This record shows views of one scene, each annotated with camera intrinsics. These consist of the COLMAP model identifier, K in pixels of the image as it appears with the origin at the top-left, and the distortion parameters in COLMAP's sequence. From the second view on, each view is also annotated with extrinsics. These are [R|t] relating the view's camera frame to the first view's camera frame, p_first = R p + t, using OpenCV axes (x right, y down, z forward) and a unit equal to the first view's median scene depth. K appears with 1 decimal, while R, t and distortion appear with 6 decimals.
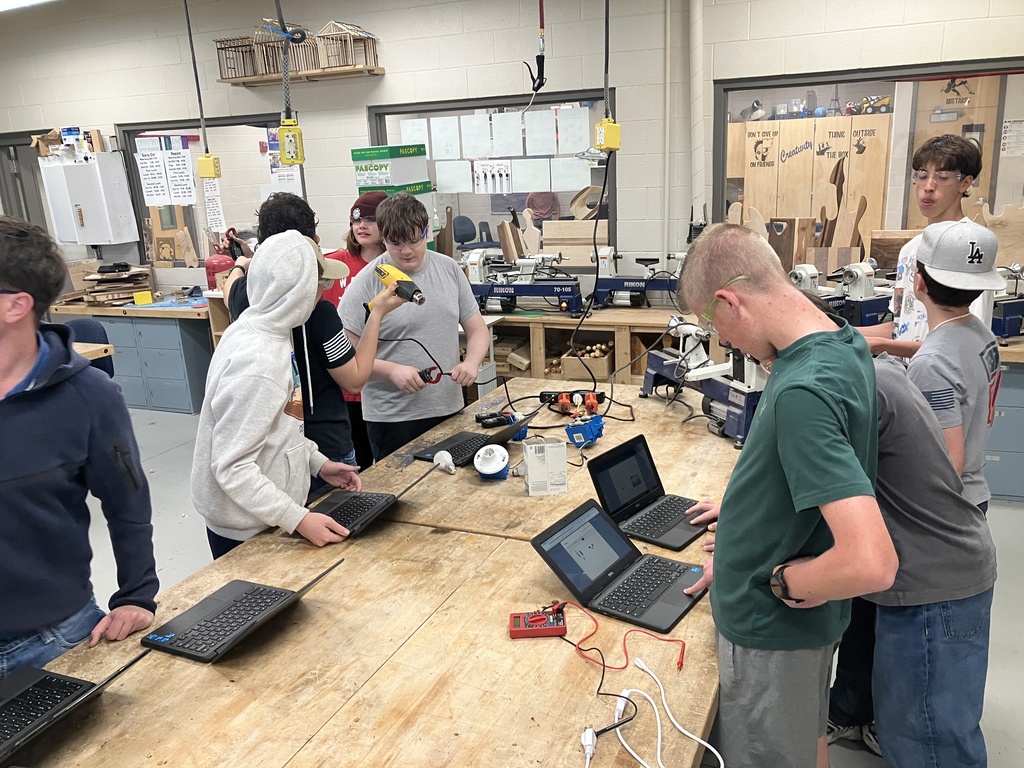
lens RADIAL K [[840.6, 0, 507.1], [0, 840.6, 393.7], [0, 0, 1]] dist [0.000712, -0.004784]
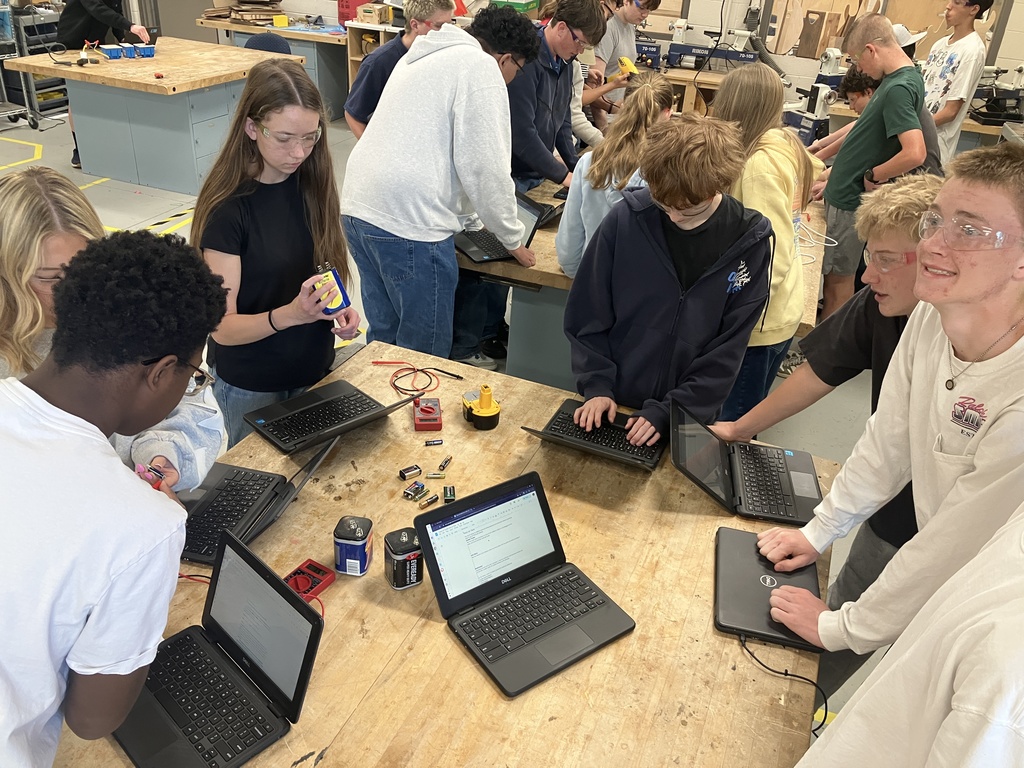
lens RADIAL K [[840.6, 0, 520.9], [0, 840.6, 381.7], [0, 0, 1]] dist [0.000712, -0.004784]
pose [[0.991098, 0.061614, 0.118019, -0.257932], [-0.088129, 0.968068, 0.234686, 0.090163], [-0.099790, -0.242998, 0.964880, -0.388495]]
